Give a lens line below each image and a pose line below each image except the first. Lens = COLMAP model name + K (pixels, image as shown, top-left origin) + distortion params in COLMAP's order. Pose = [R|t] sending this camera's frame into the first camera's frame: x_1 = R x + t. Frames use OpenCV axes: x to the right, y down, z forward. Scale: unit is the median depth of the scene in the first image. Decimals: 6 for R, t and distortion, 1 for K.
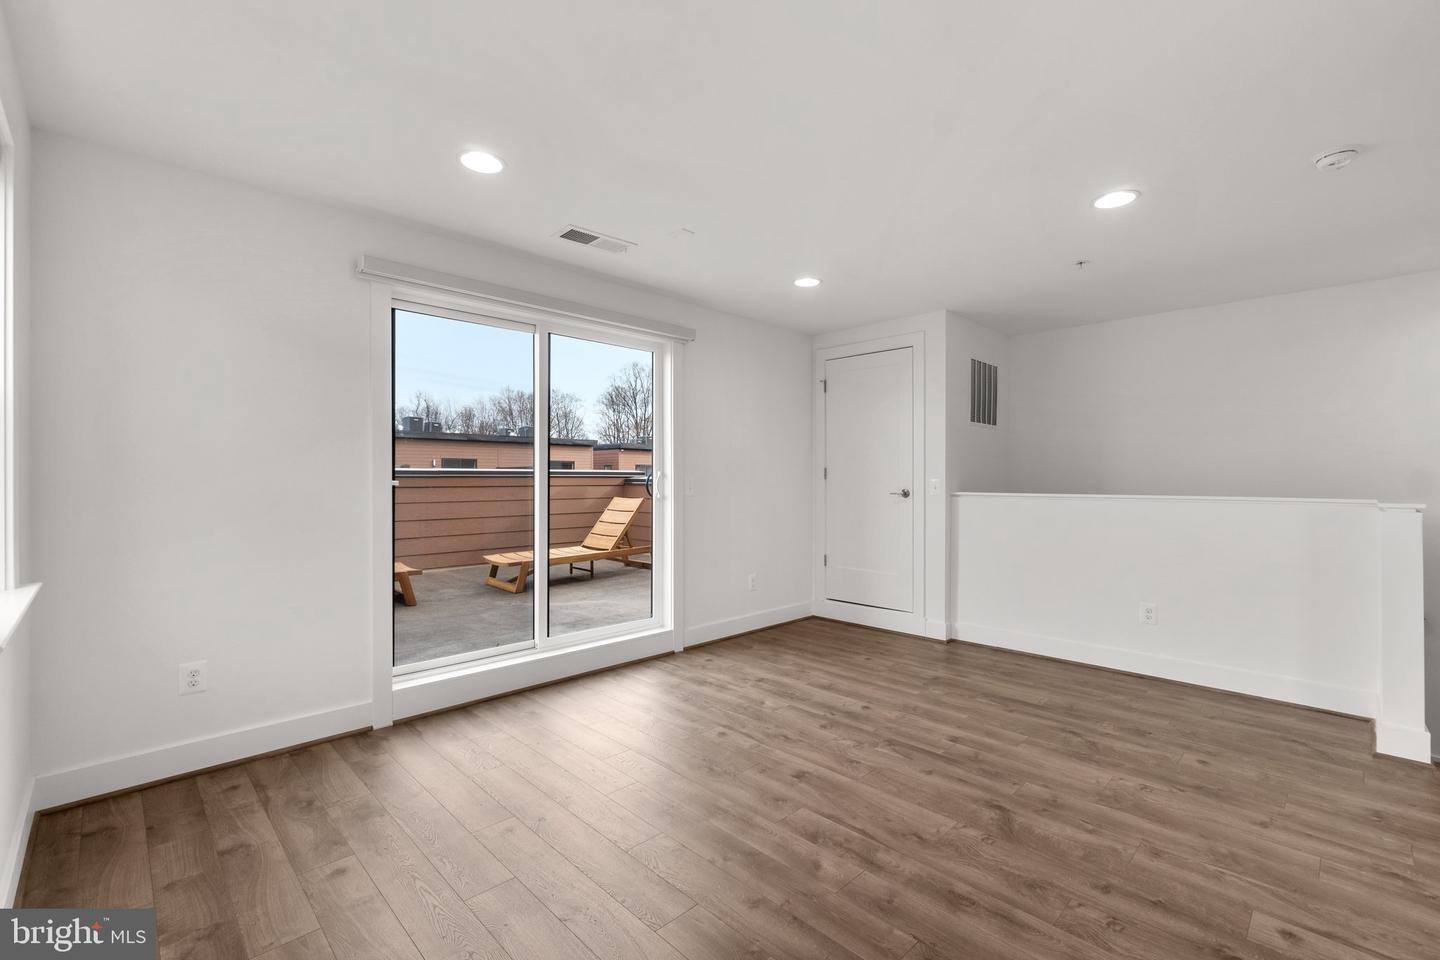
lens RADIAL K [[628.1, 0, 718.0], [0, 628.1, 485.0], [0, 0, 1]] dist [-0.001236, 0.002308]
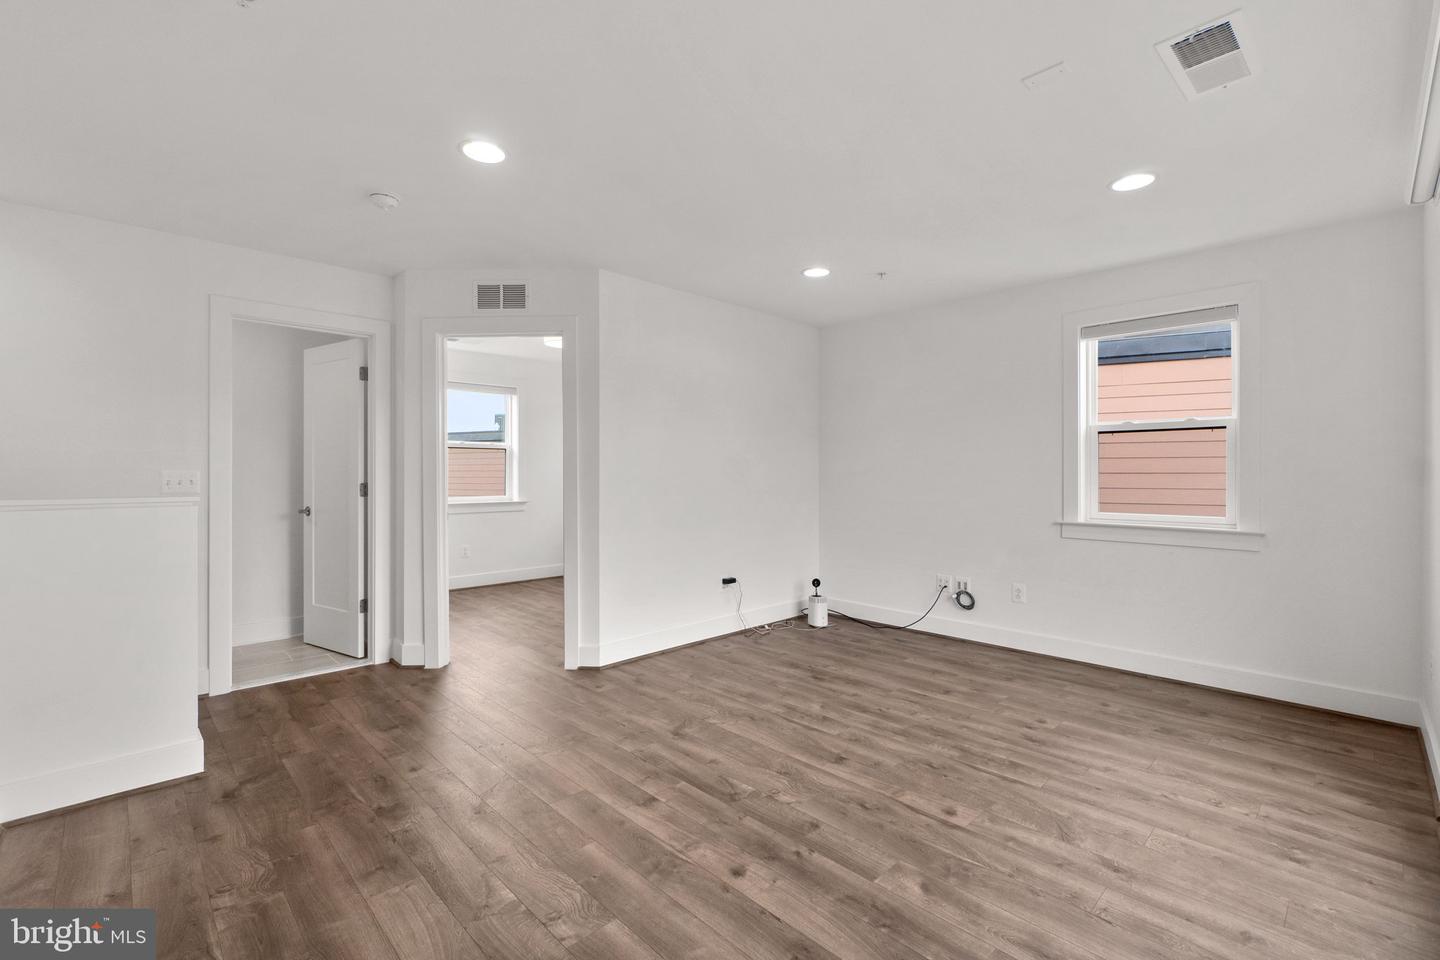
lens RADIAL K [[628.1, 0, 719.9], [0, 628.1, 475.7], [0, 0, 1]] dist [-0.001236, 0.002308]
pose [[-0.999982, -0.004495, 0.003877, 0.315339], [-0.004436, 0.999876, 0.015096, -0.016504], [-0.003945, 0.015079, -0.999879, 1.962269]]
